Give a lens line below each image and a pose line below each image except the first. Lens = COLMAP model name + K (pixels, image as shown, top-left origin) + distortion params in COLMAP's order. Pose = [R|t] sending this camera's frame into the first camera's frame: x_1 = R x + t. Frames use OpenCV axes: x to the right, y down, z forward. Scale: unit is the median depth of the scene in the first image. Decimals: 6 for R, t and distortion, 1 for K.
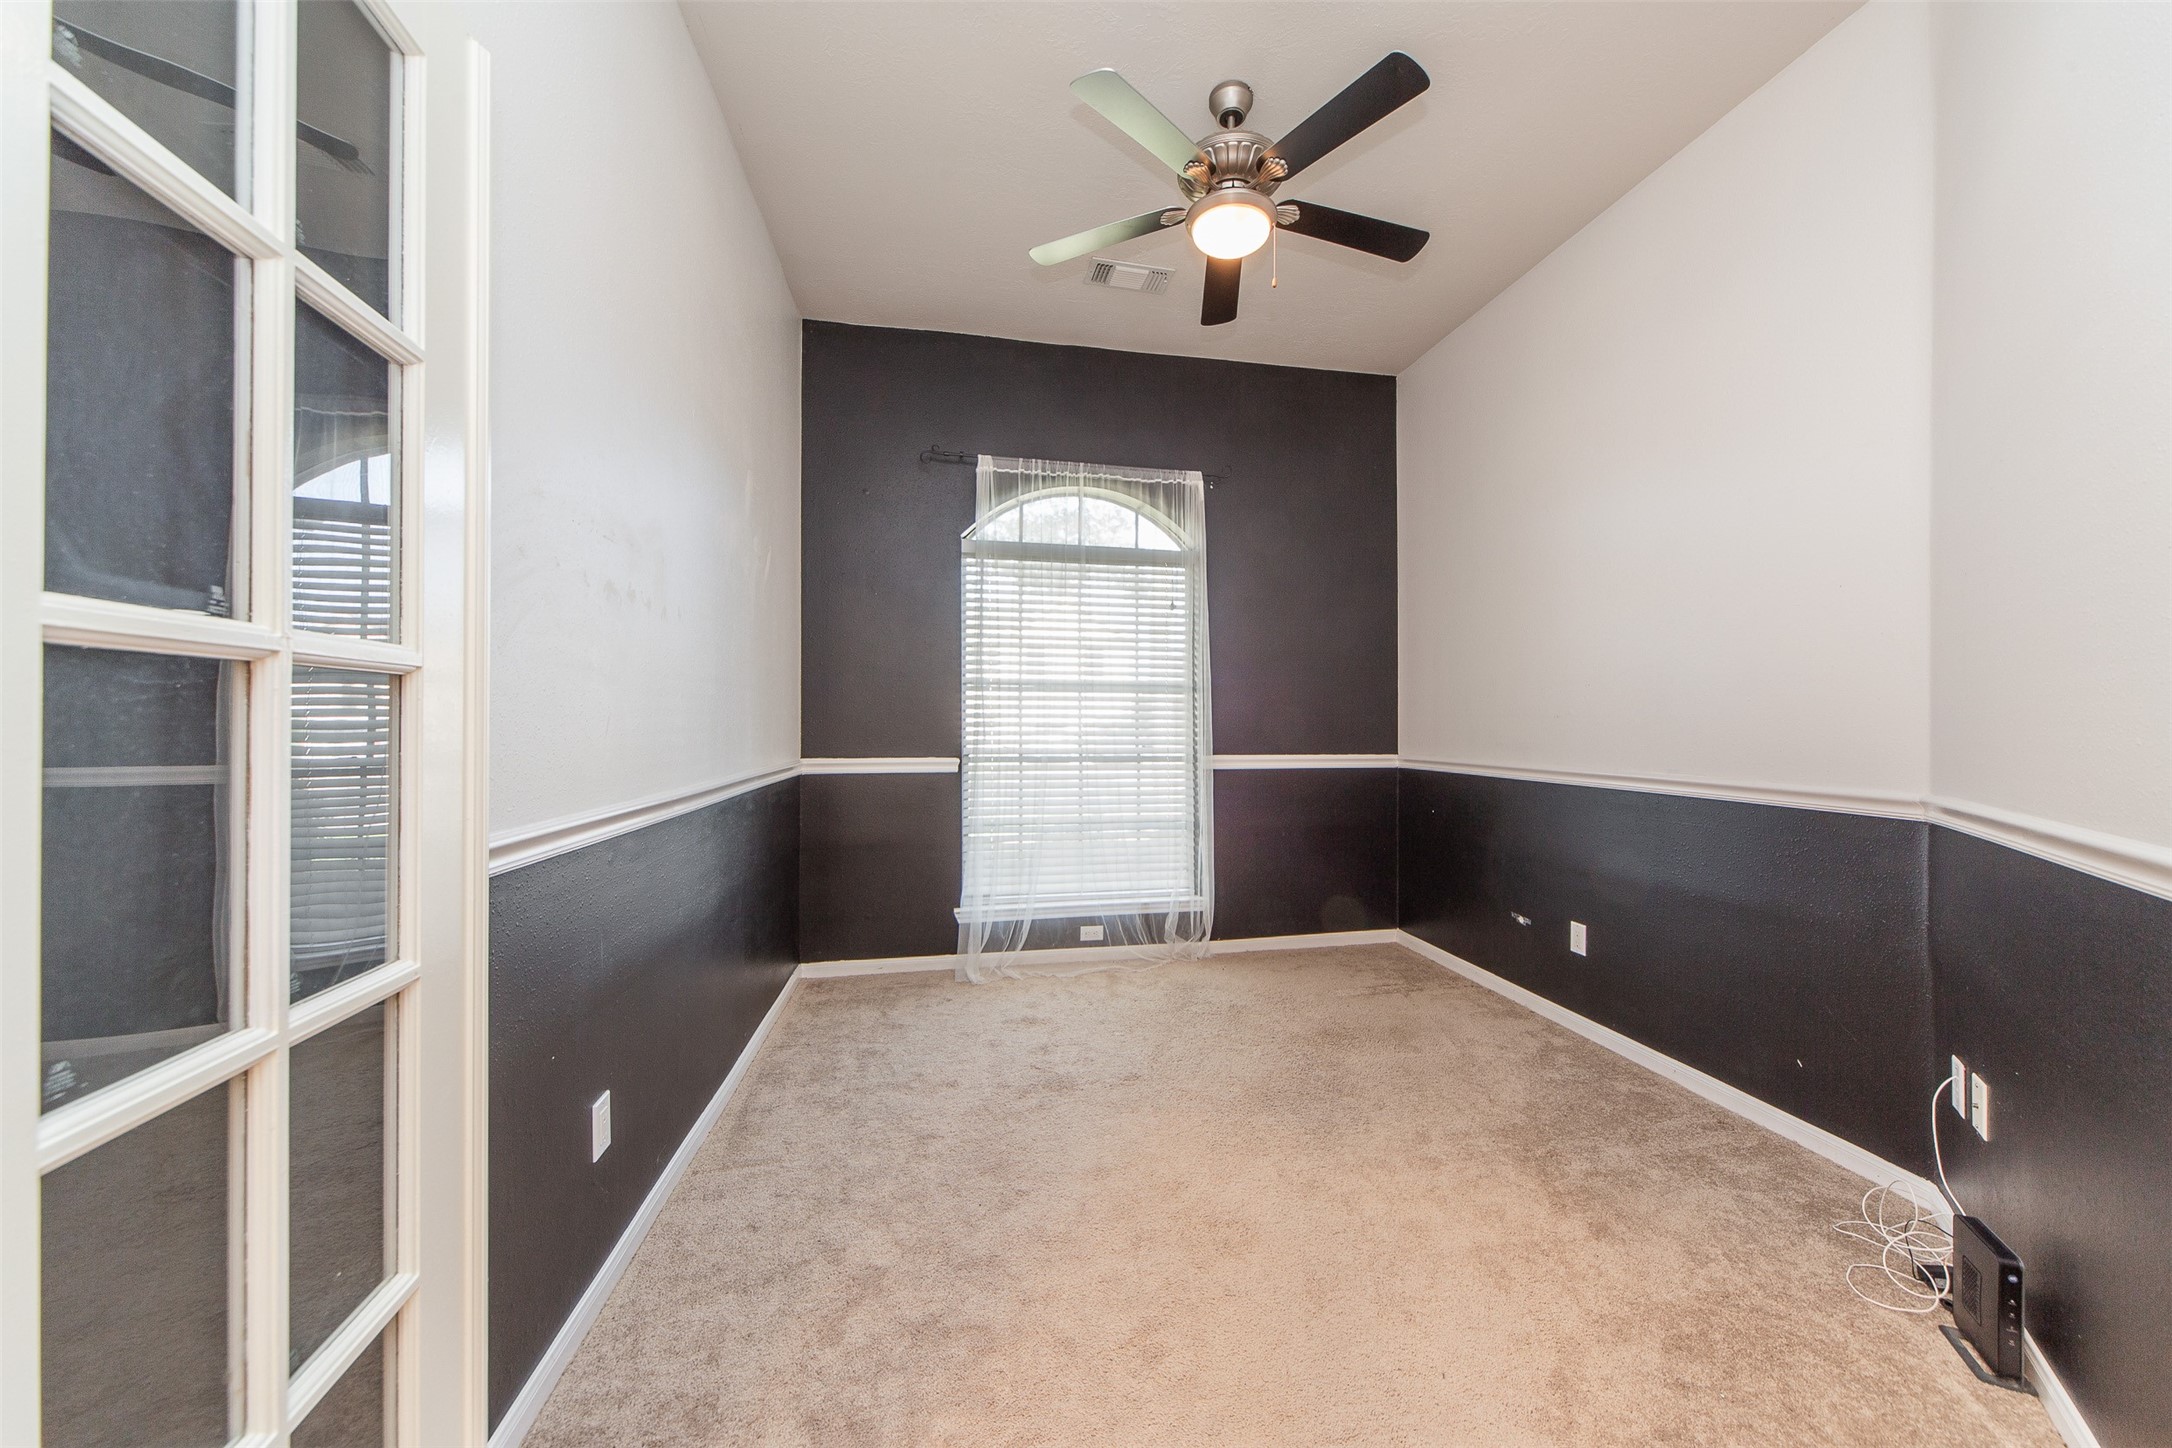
lens RADIAL K [[832.7, 0, 1105.3], [0, 832.7, 716.9], [0, 0, 1]] dist [-0.001197, -0.000237]
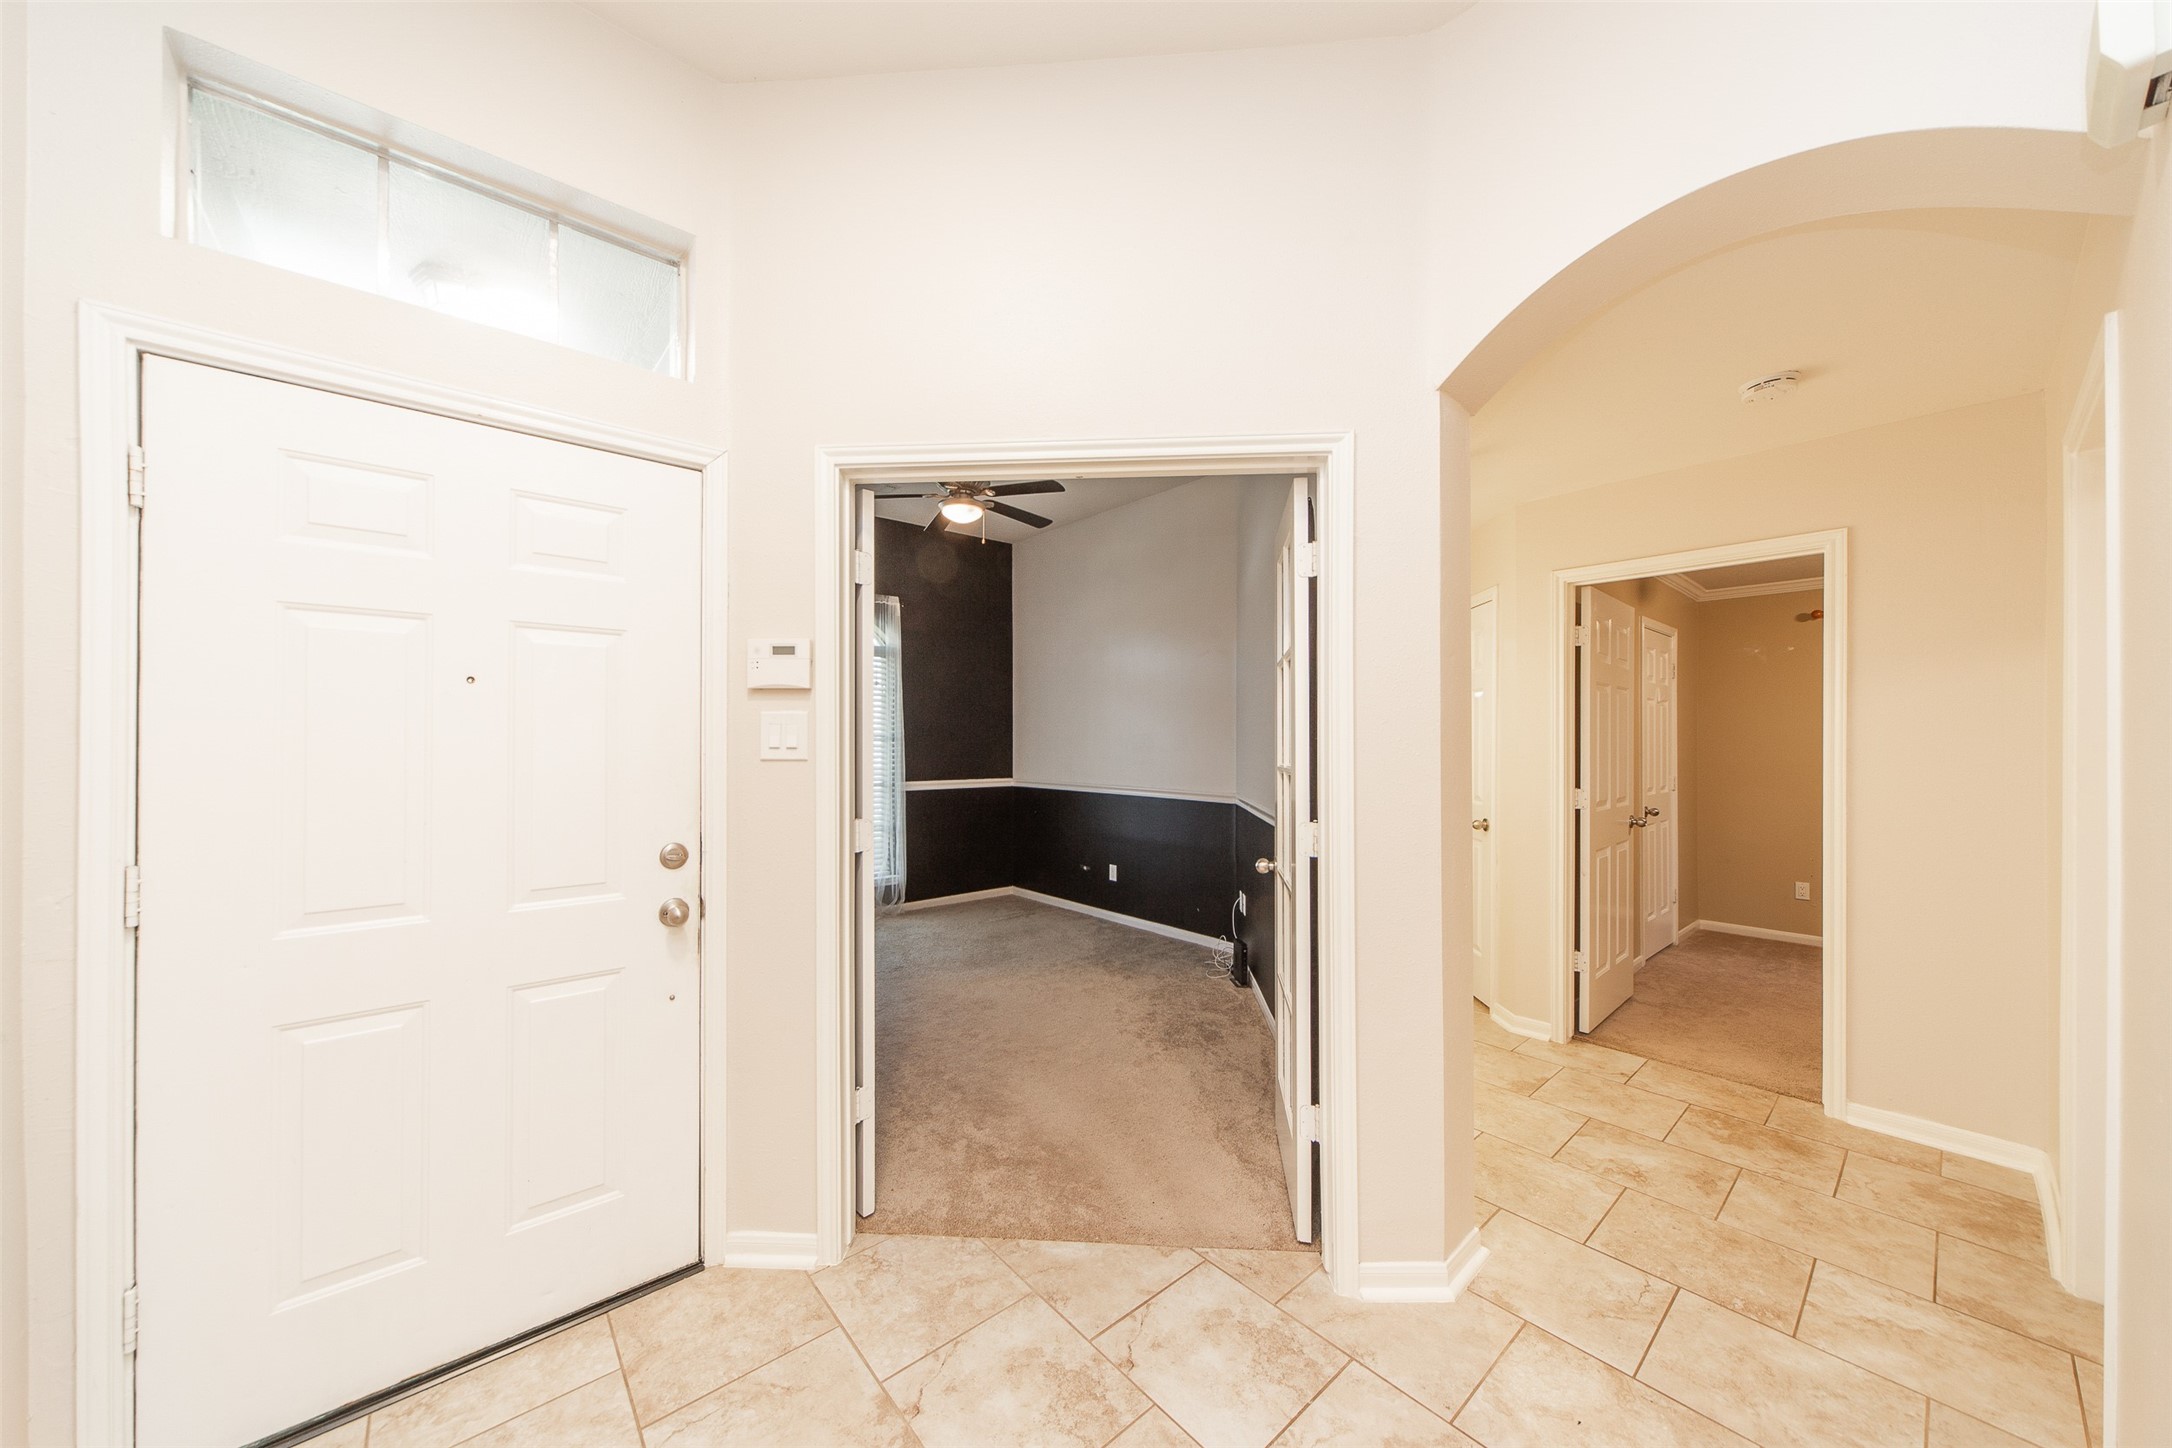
lens RADIAL K [[750.7, 0, 1086.7], [0, 750.7, 740.4], [0, 0, 1]] dist [0.000221, -0.000001]
pose [[0.873990, 0.001901, 0.485940, -0.352689], [-0.002874, 0.999995, 0.001256, -0.046950], [-0.485935, -0.002494, 0.873991, -0.523577]]
